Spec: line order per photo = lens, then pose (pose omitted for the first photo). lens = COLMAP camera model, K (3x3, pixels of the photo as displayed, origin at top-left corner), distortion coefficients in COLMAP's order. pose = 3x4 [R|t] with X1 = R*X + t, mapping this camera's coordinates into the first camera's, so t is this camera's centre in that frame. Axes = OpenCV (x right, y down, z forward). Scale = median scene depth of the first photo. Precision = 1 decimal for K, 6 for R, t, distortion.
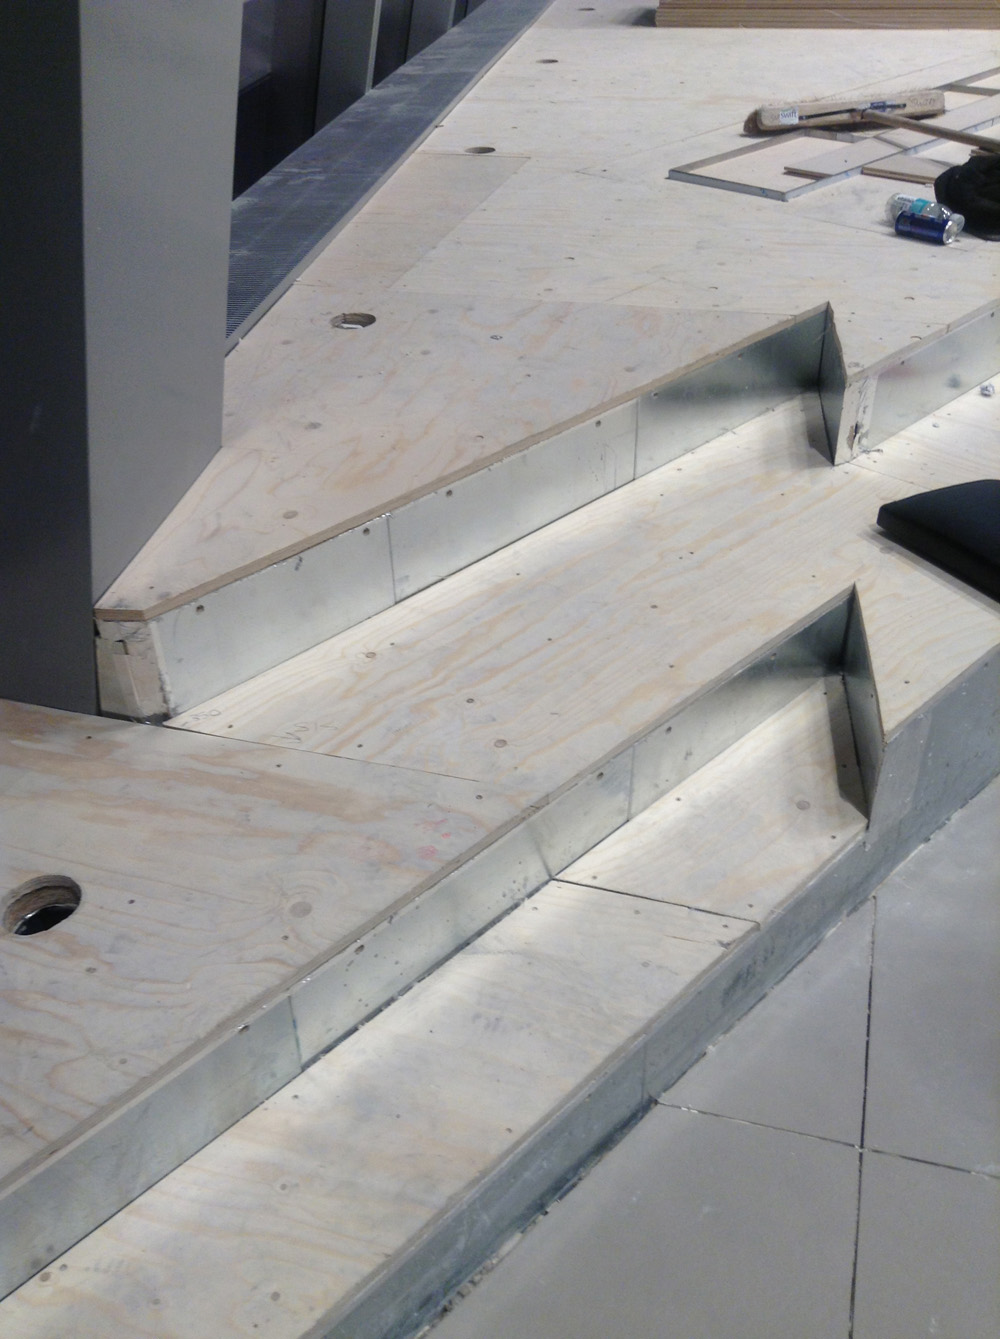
lens RADIAL K [[1232.7, 0, 464.1], [0, 1232.7, 675.7], [0, 0, 1]] dist [0.185580, -0.419896]
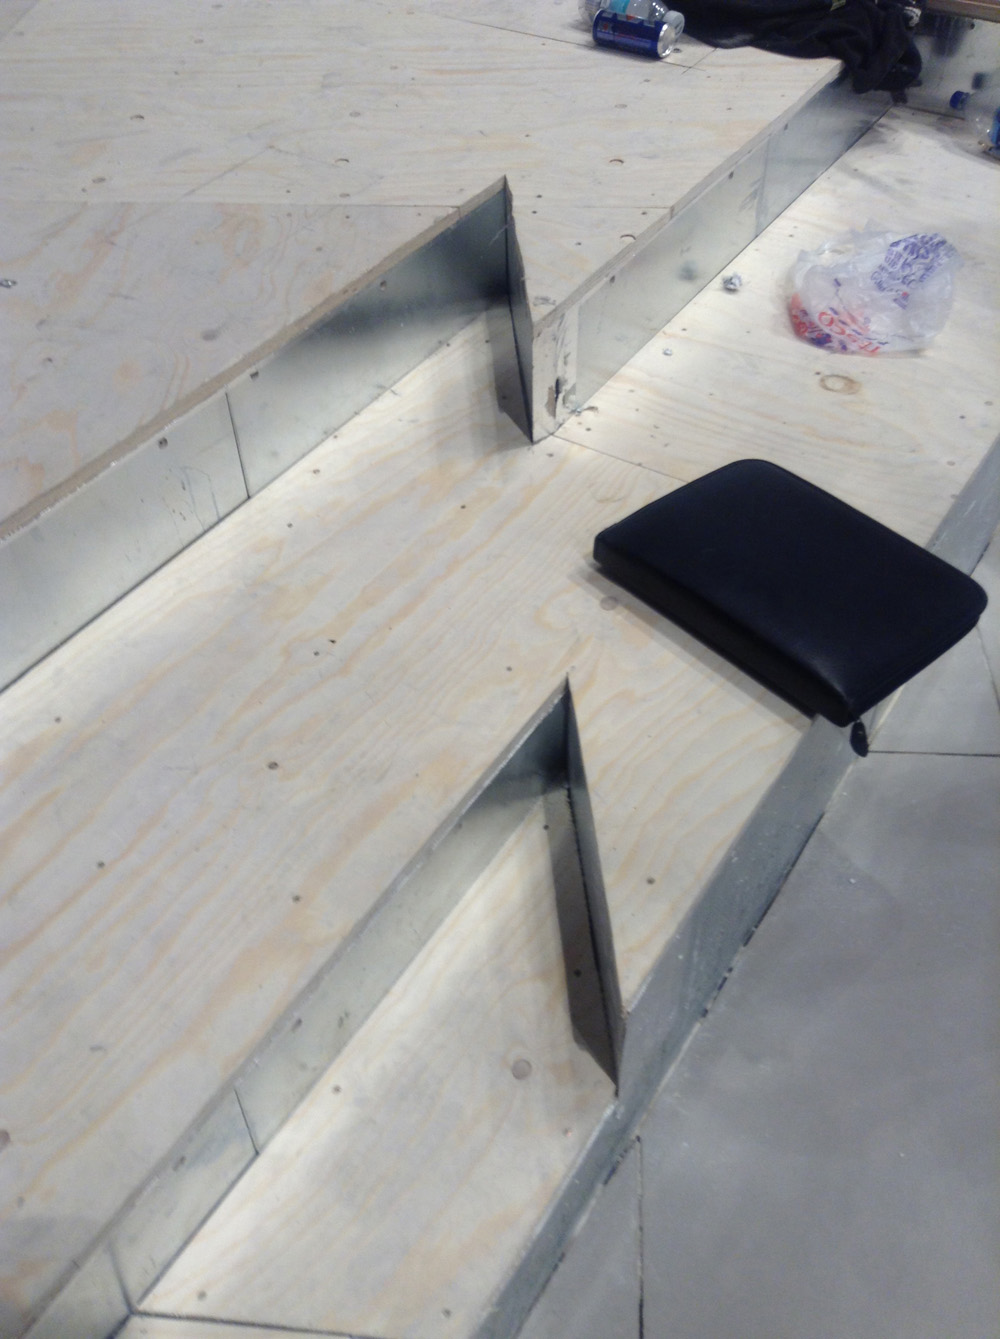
lens RADIAL K [[1232.7, 0, 464.1], [0, 1232.7, 675.7], [0, 0, 1]] dist [0.185580, -0.419896]
pose [[0.978273, -0.146879, 0.146314, 0.140739], [0.118320, 0.975068, 0.187730, -0.180128], [-0.170240, -0.166340, 0.971262, 0.319759]]
